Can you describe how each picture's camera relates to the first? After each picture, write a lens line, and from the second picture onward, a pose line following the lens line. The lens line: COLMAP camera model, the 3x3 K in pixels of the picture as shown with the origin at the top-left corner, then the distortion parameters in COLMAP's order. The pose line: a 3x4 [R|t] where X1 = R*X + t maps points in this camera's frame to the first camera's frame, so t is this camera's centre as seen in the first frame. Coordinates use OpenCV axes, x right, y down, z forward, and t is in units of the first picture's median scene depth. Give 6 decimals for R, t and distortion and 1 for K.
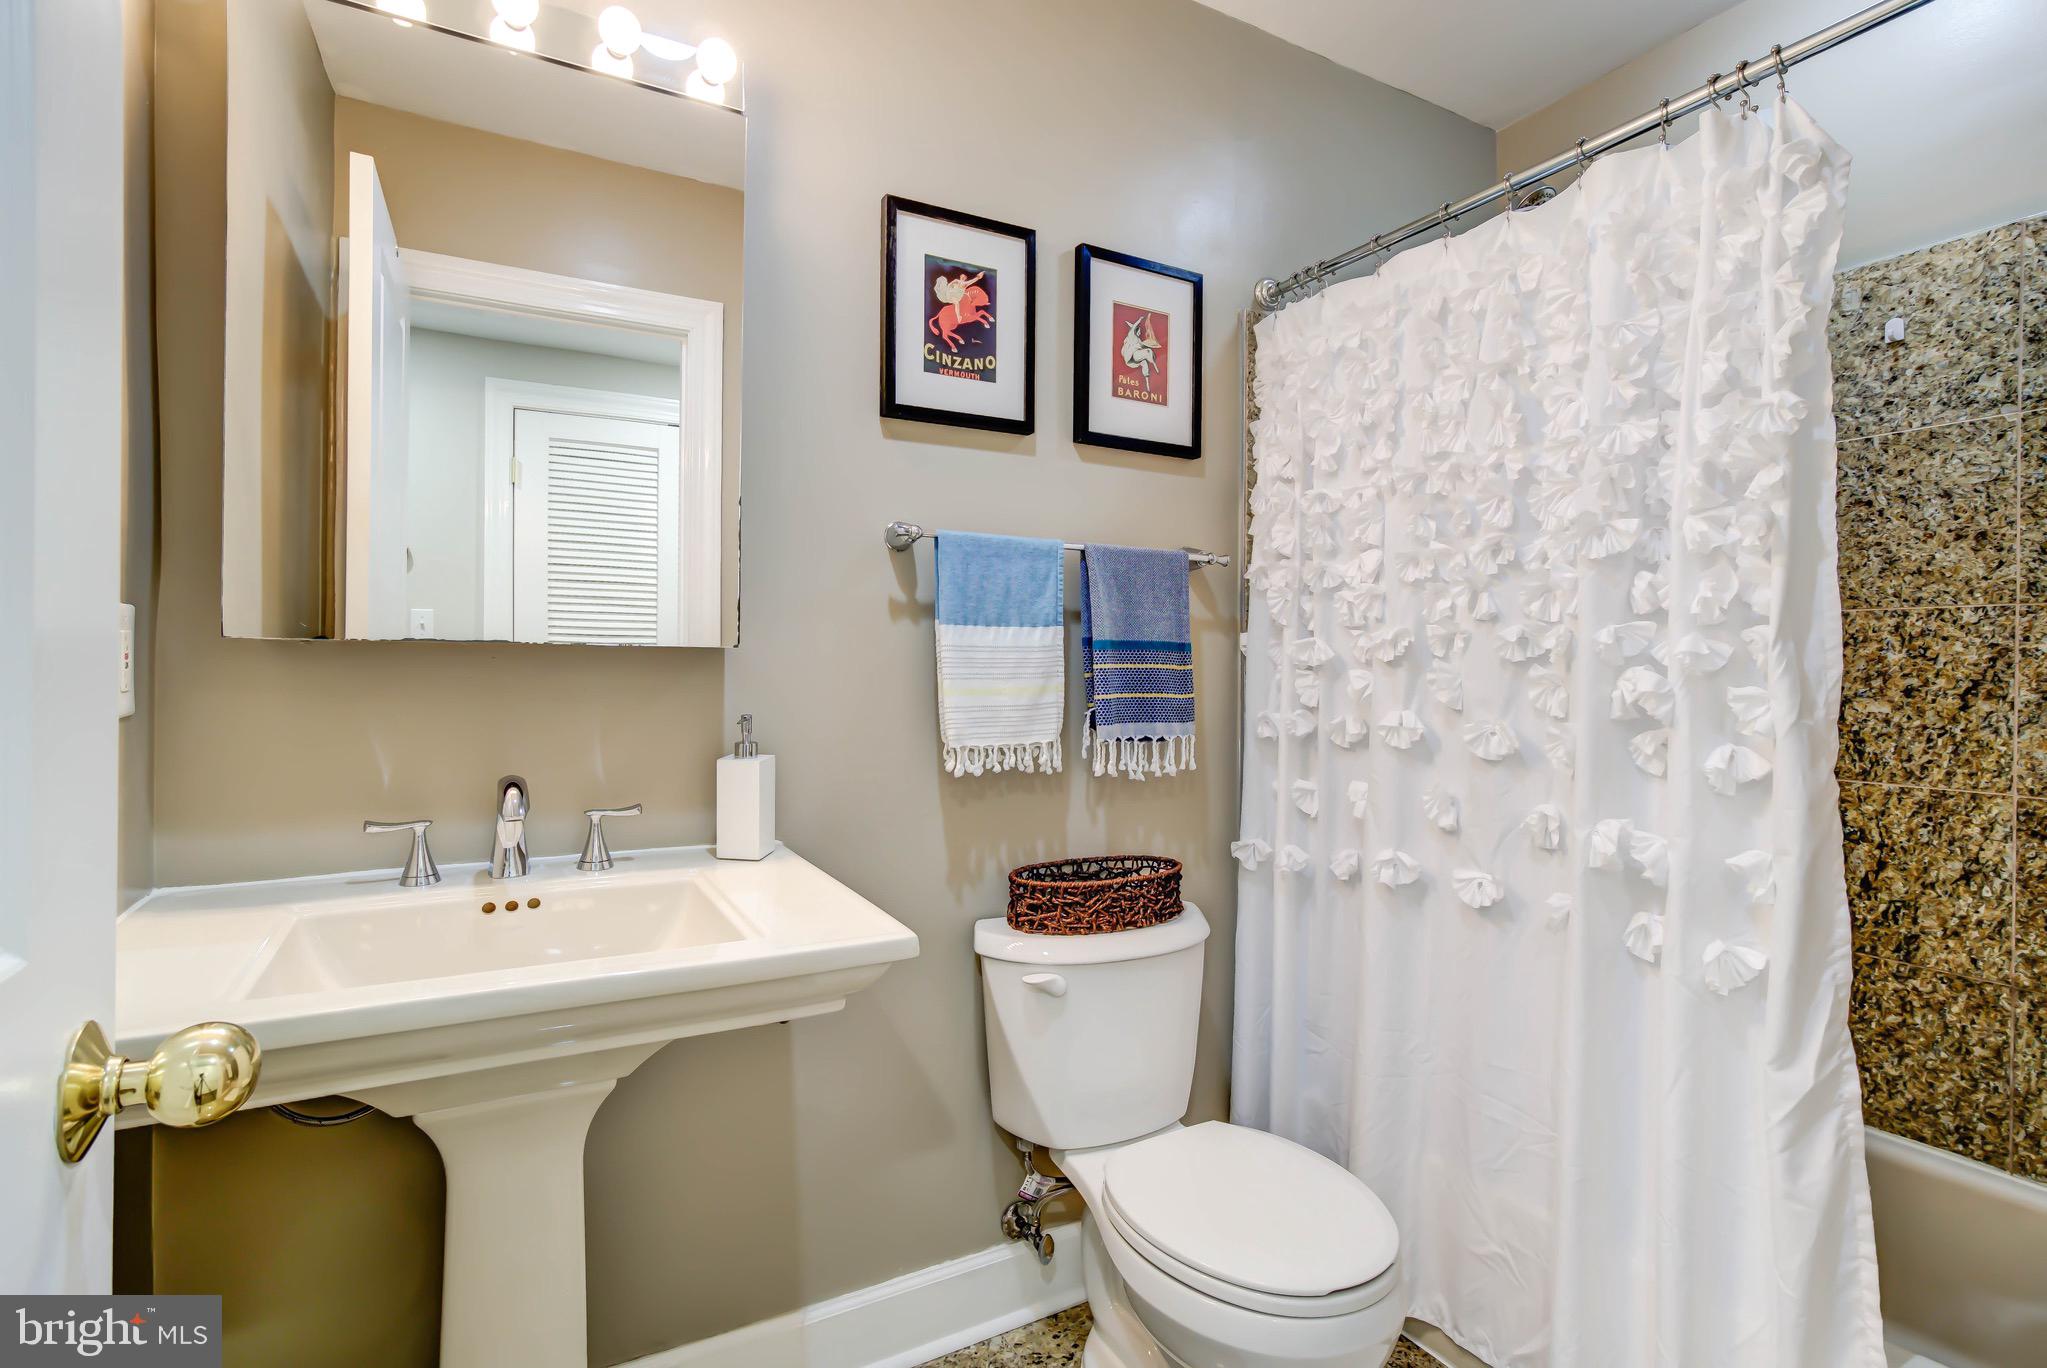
lens RADIAL K [[957.1, 0, 1018.6], [0, 957.1, 677.9], [0, 0, 1]] dist [0.001393, 0.000139]
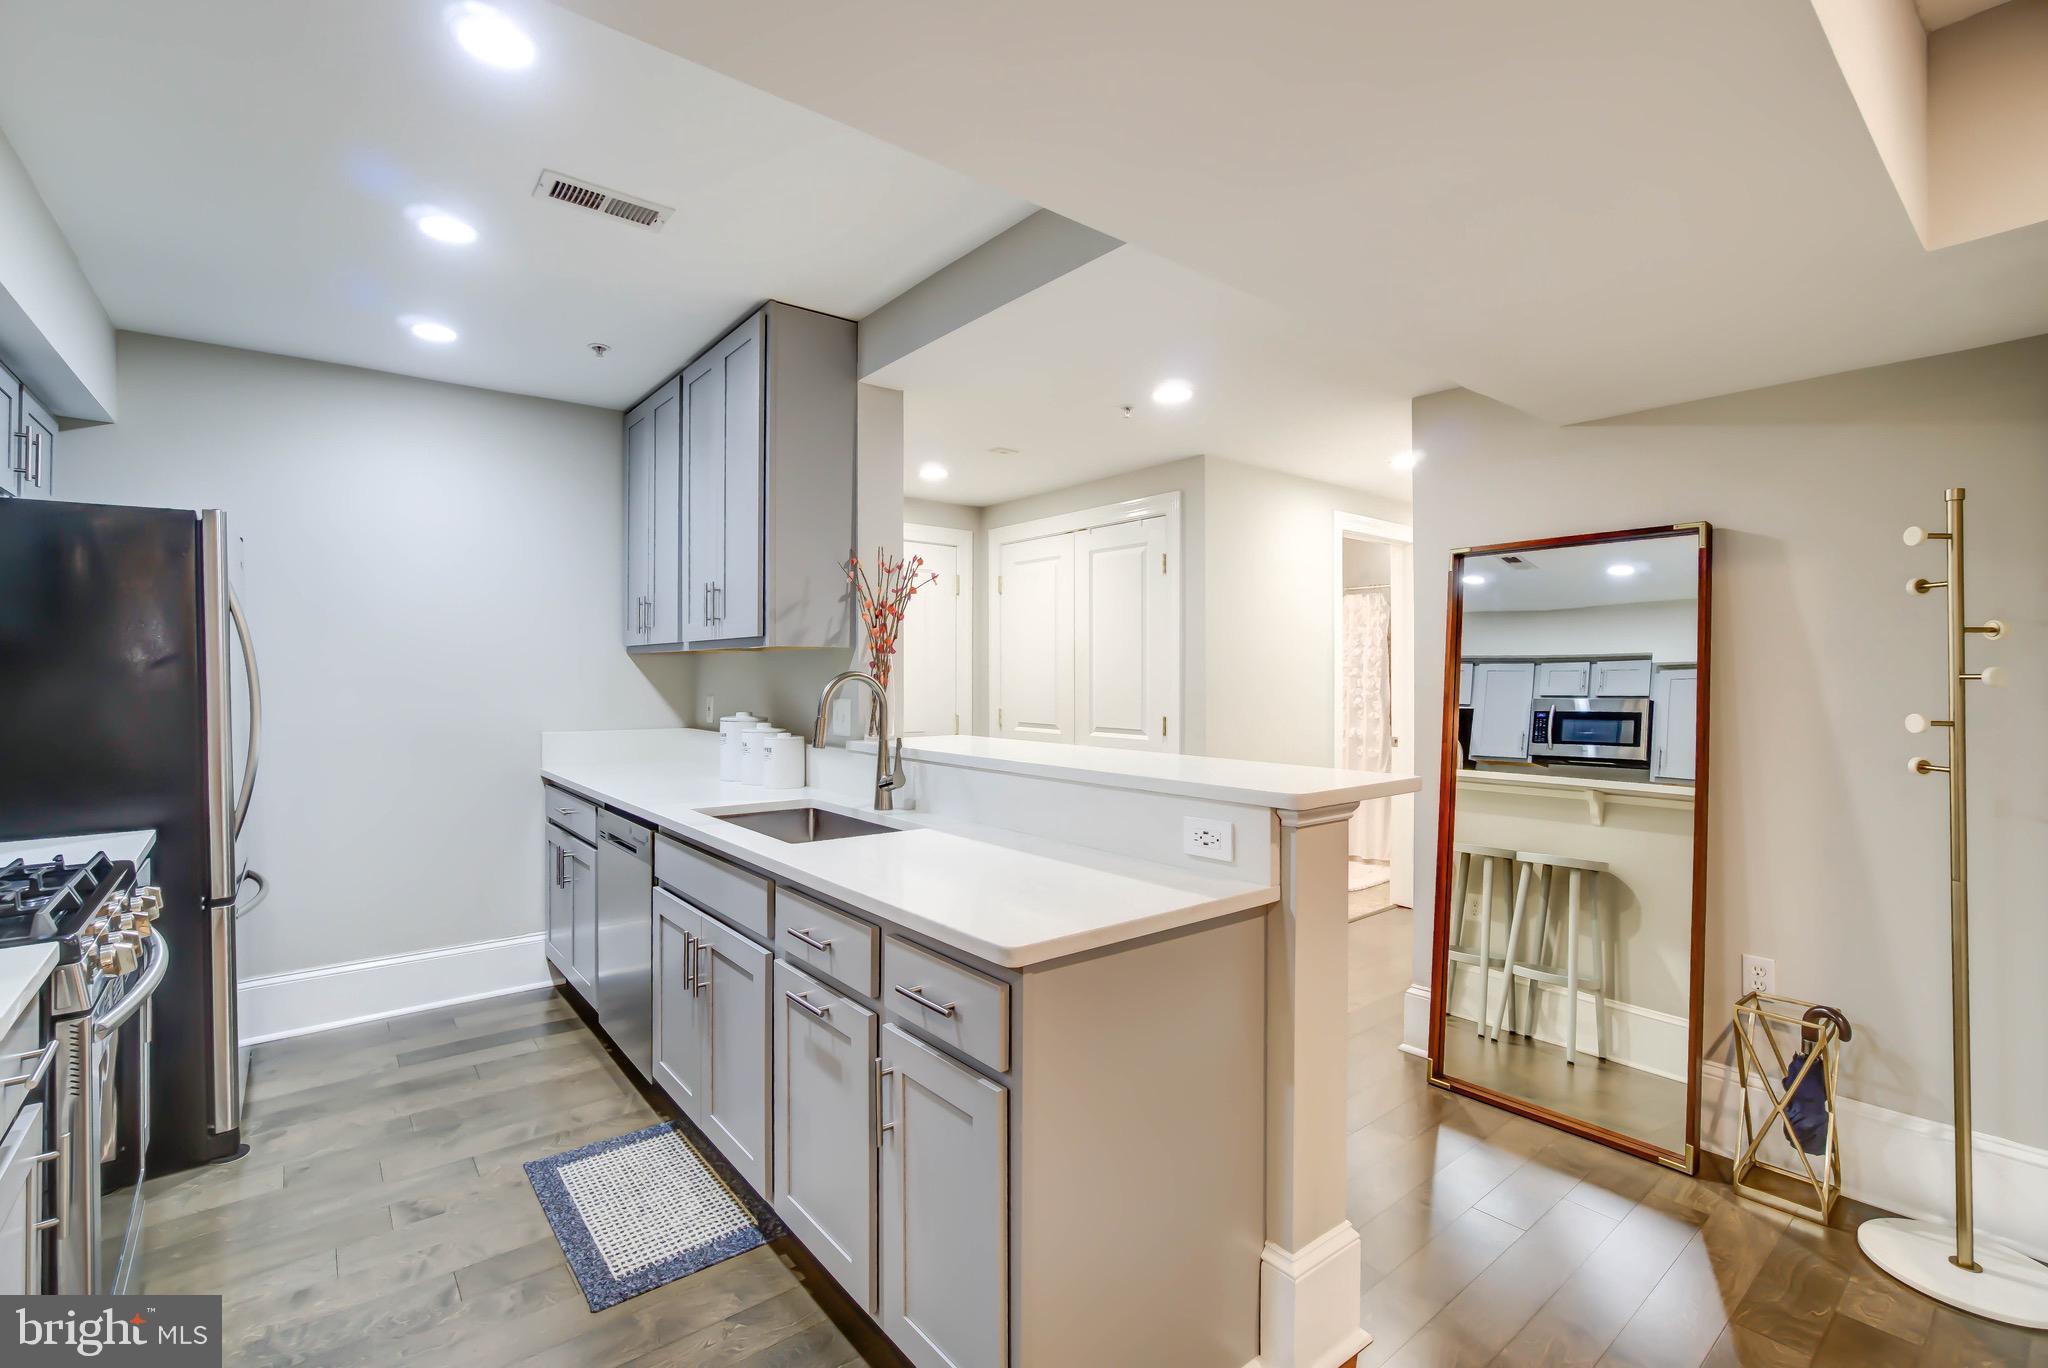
lens RADIAL K [[902.8, 0, 1007.0], [0, 902.8, 667.1], [0, 0, 1]] dist [-0.026783, 0.006281]
pose [[0.985936, -0.001702, 0.167116, -2.067425], [0.003564, 0.999935, -0.010841, -0.132162], [-0.167086, 0.011284, 0.985878, -3.534258]]
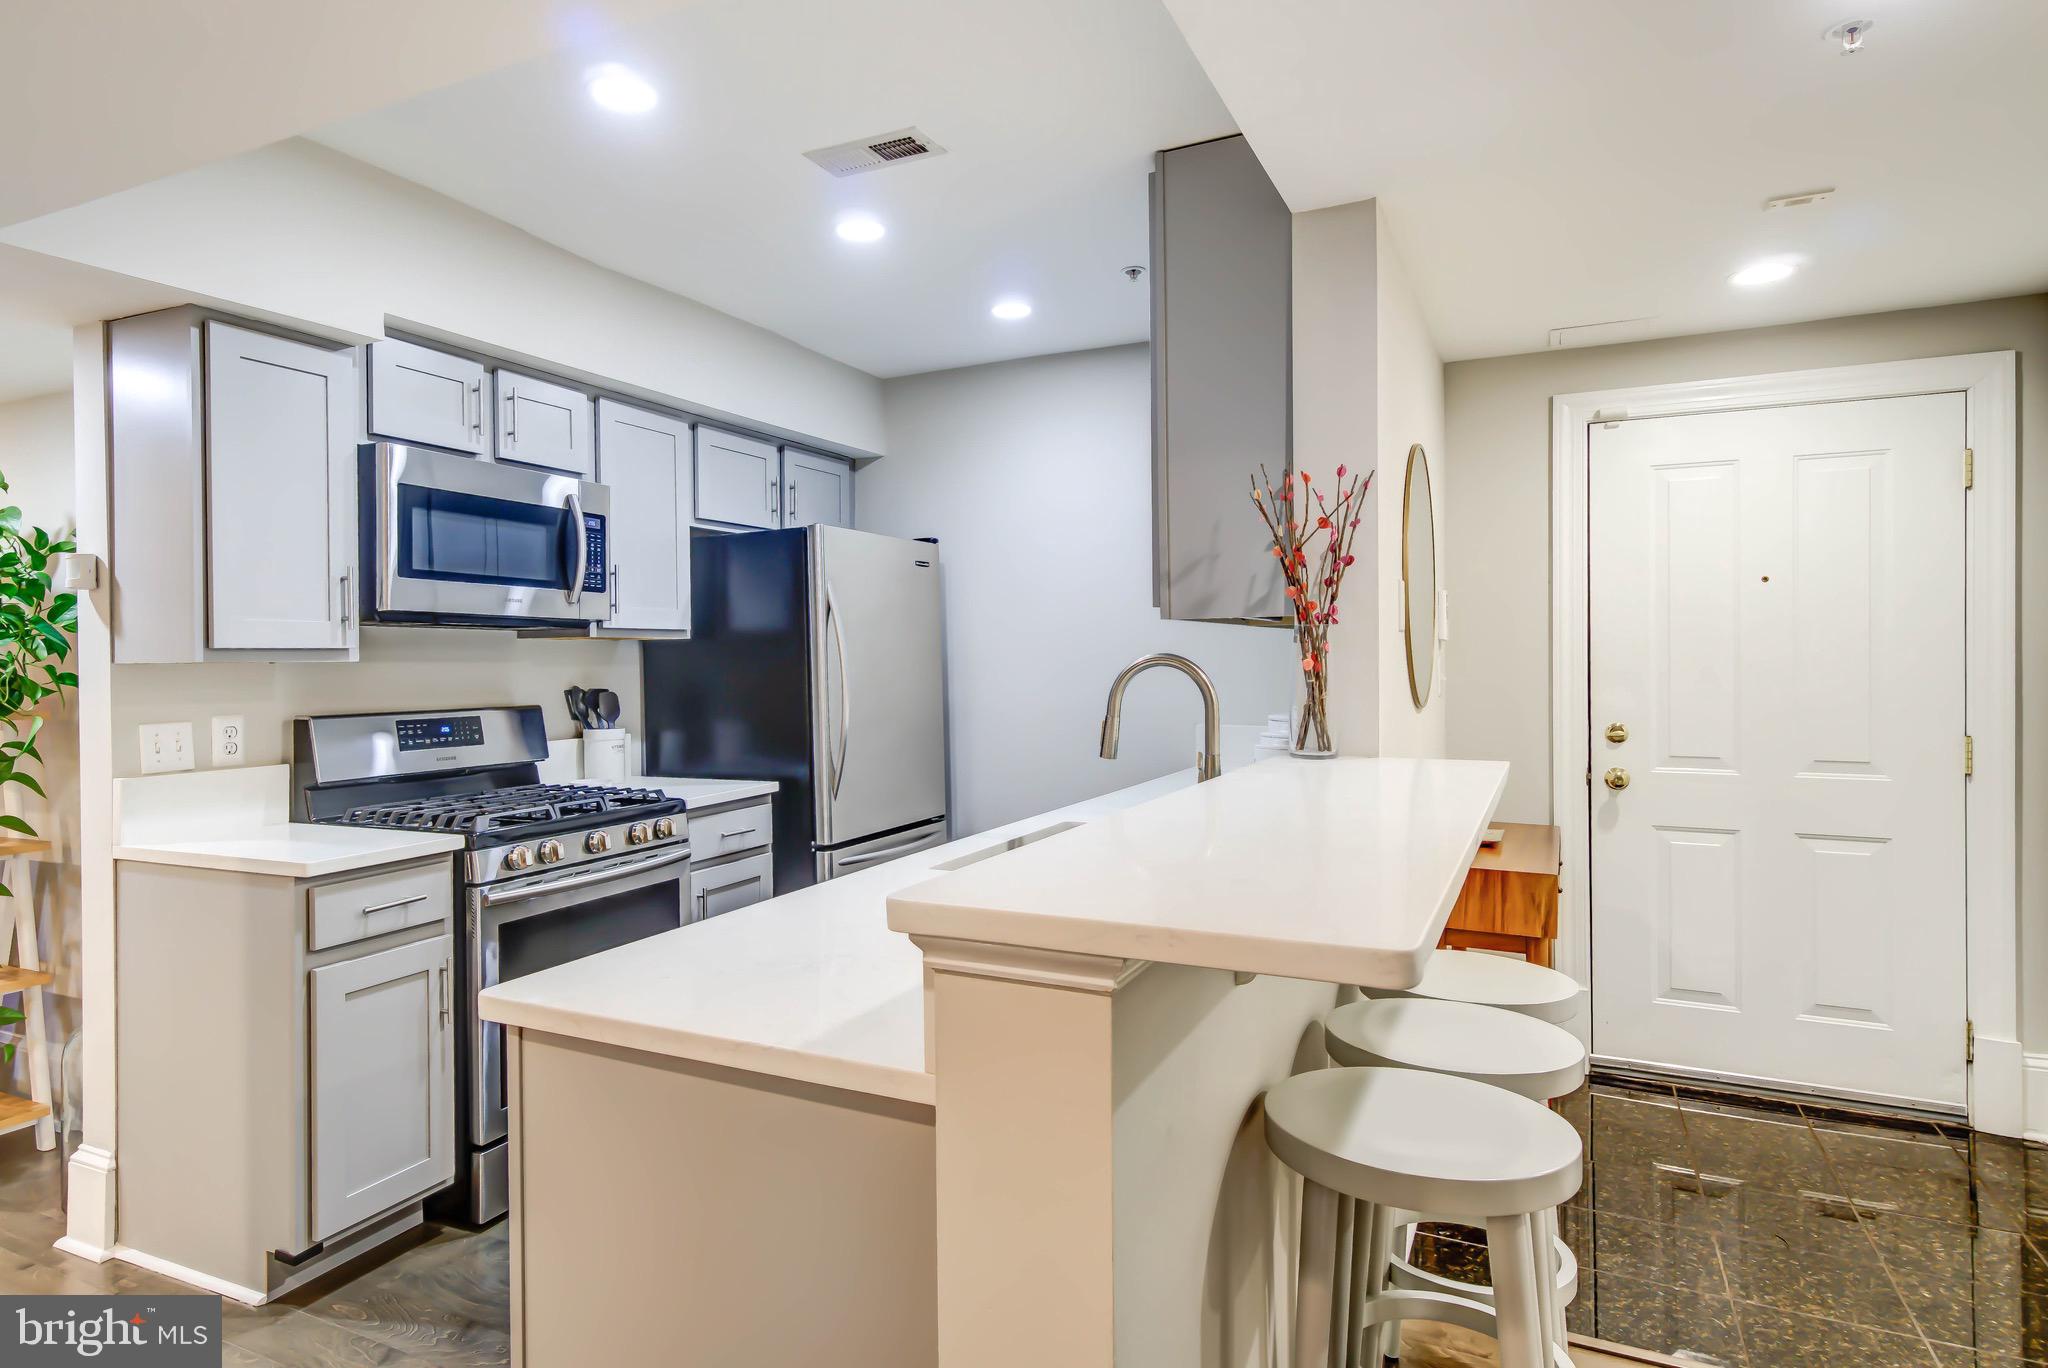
lens RADIAL K [[1157.7, 0, 976.1], [0, 1157.7, 662.7], [0, 0, 1]] dist [0.006131, -0.000780]
pose [[0.563081, -0.002859, -0.826397, -0.706172], [0.006783, 0.999976, 0.001162, -0.136897], [0.826374, -0.006259, 0.563087, -2.734183]]
